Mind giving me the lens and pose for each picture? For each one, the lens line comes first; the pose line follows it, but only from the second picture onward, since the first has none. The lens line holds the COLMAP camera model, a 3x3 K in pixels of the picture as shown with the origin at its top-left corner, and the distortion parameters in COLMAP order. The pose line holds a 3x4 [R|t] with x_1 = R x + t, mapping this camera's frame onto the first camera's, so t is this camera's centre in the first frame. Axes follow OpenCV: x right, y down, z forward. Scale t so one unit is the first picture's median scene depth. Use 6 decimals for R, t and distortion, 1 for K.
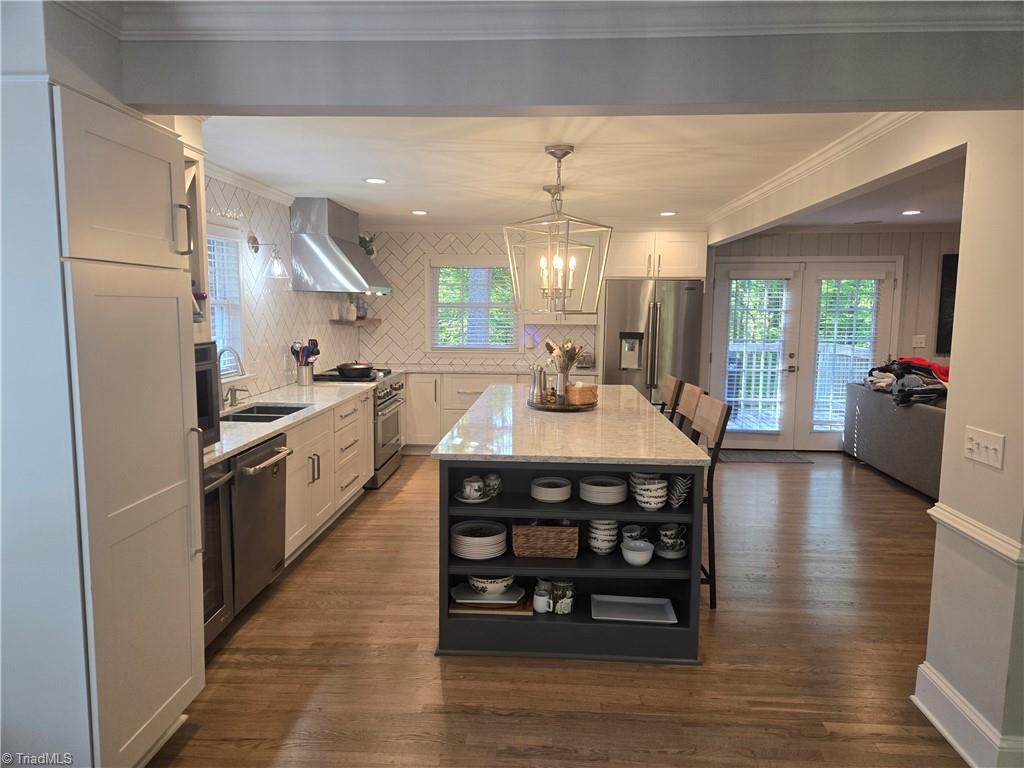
lens RADIAL K [[674.6, 0, 512.0], [0, 674.6, 384.0], [0, 0, 1]] dist [0.068524, -0.051527]
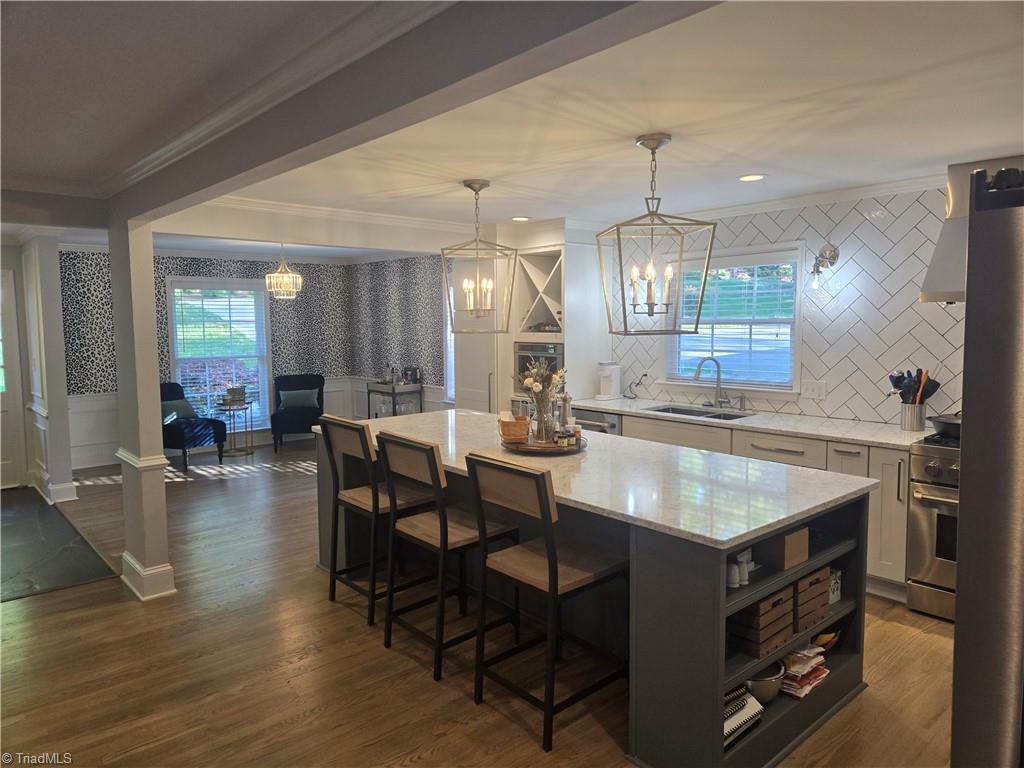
lens RADIAL K [[687.0, 0, 512.0], [0, 687.0, 384.0], [0, 0, 1]] dist [0.091986, -0.072334]
pose [[-0.703657, 0.066975, -0.707377, 0.966896], [-0.079412, 0.981898, 0.171962, -0.257373], [0.706089, 0.177176, -0.685600, 2.146592]]
